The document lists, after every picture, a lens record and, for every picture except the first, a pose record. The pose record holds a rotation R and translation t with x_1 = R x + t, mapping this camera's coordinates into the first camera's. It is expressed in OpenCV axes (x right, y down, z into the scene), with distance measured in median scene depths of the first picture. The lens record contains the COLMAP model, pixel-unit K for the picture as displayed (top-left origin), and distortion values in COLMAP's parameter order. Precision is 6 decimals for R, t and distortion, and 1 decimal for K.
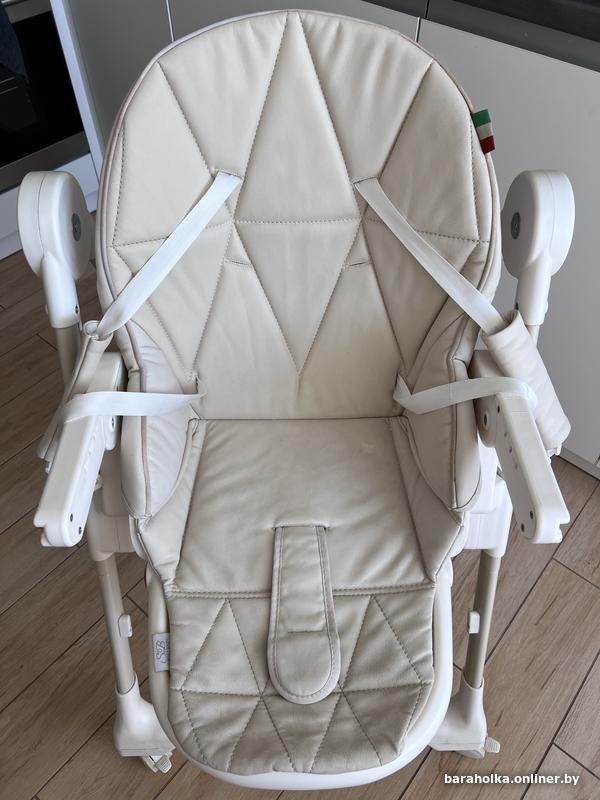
lens RADIAL K [[607.3, 0, 300.0], [0, 607.3, 400.0], [0, 0, 1]] dist [0.008098, -0.000507]
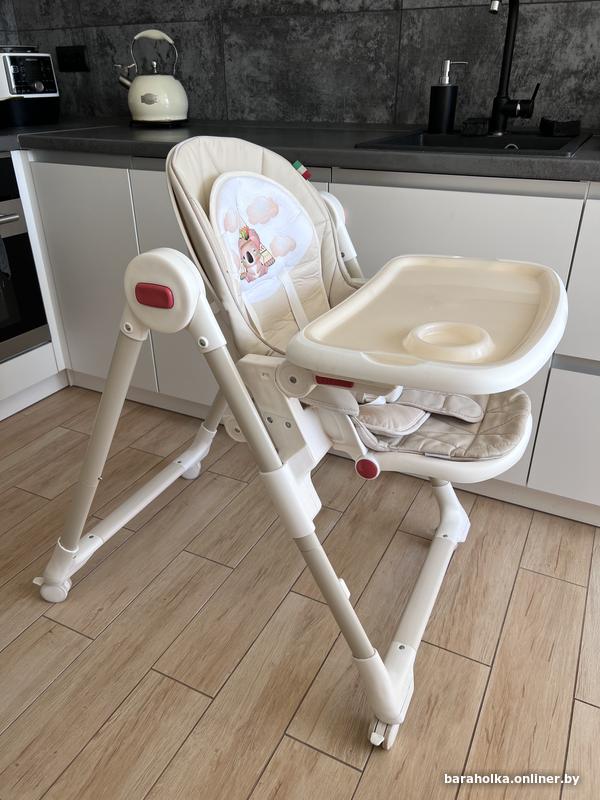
lens RADIAL K [[607.3, 0, 300.0], [0, 607.3, 400.0], [0, 0, 1]] dist [0.008098, -0.000507]
pose [[0.972282, -0.122393, 0.199218, -0.200065], [0.190169, 0.909665, -0.369249, 0.348069], [-0.136028, 0.396899, 0.907726, -0.132009]]
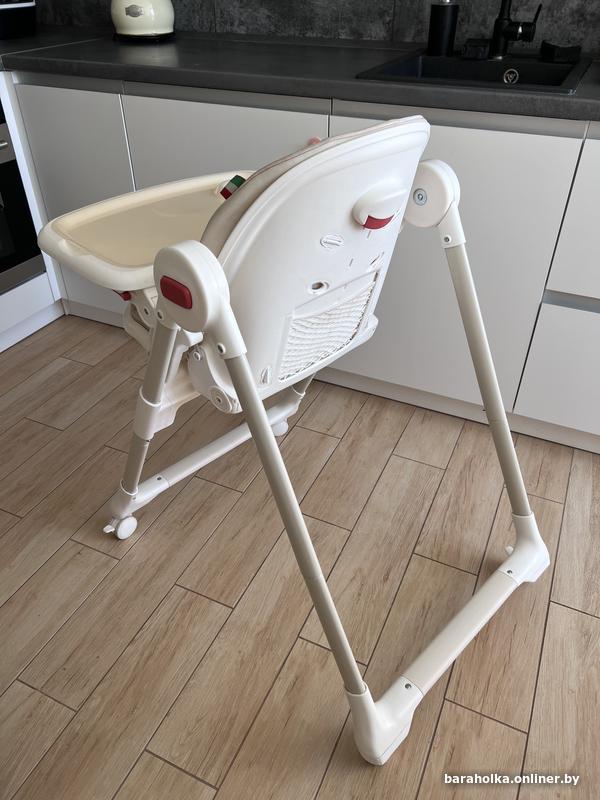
lens RADIAL K [[604.5, 0, 300.0], [0, 604.5, 400.0], [0, 0, 1]] dist [0.035652, -0.048806]
pose [[0.964070, -0.162916, 0.209829, -0.253044], [0.210281, 0.950678, -0.228020, 0.313374], [-0.162331, 0.263950, 0.950778, -0.199797]]
